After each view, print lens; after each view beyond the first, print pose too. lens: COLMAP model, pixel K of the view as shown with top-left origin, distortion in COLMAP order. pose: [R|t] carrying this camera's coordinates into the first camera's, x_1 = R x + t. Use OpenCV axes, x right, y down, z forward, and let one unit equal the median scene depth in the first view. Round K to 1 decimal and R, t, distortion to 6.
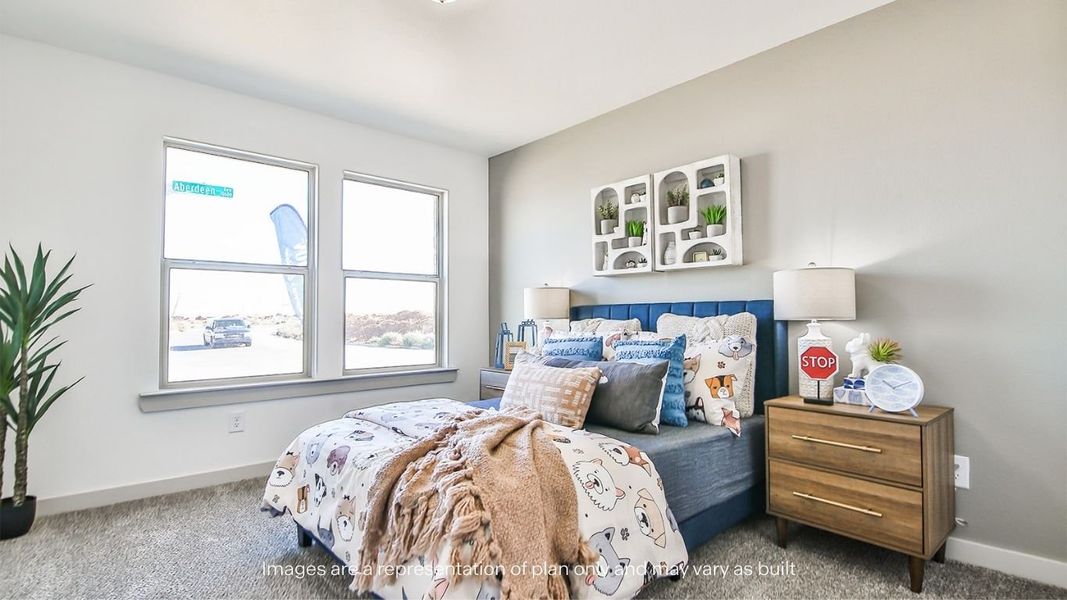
lens RADIAL K [[506.2, 0, 539.0], [0, 506.2, 300.8], [0, 0, 1]] dist [-0.008659, -0.004811]
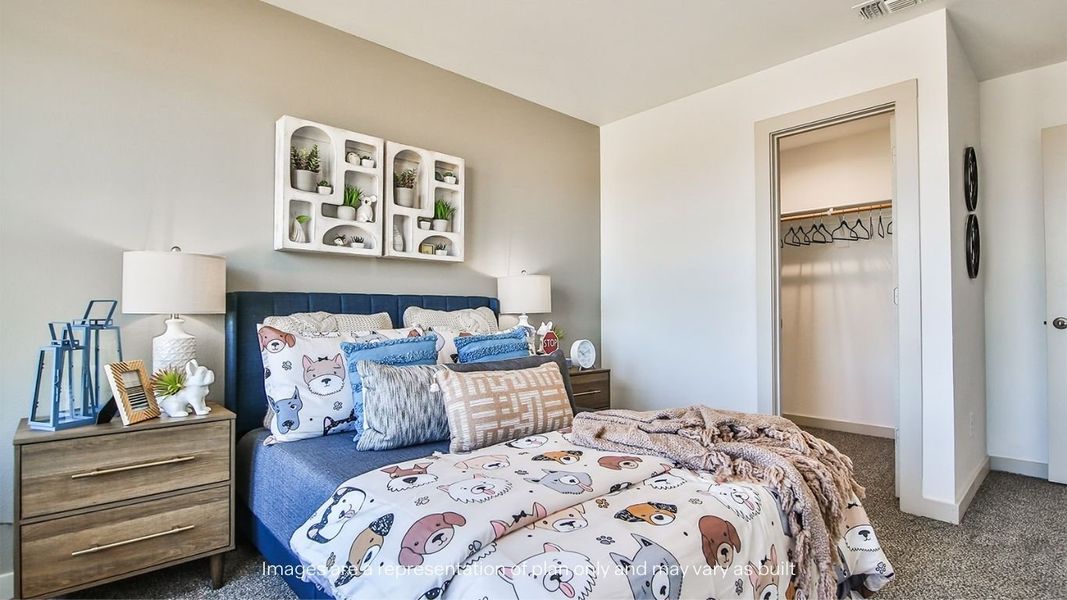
lens RADIAL K [[506.2, 0, 541.0], [0, 506.2, 305.9], [0, 0, 1]] dist [-0.008659, -0.004811]
pose [[-0.004376, 0.011272, 0.999927, -0.642400], [-0.033899, 0.999360, -0.011414, 0.026008], [-0.999416, -0.033946, -0.003991, 0.768929]]
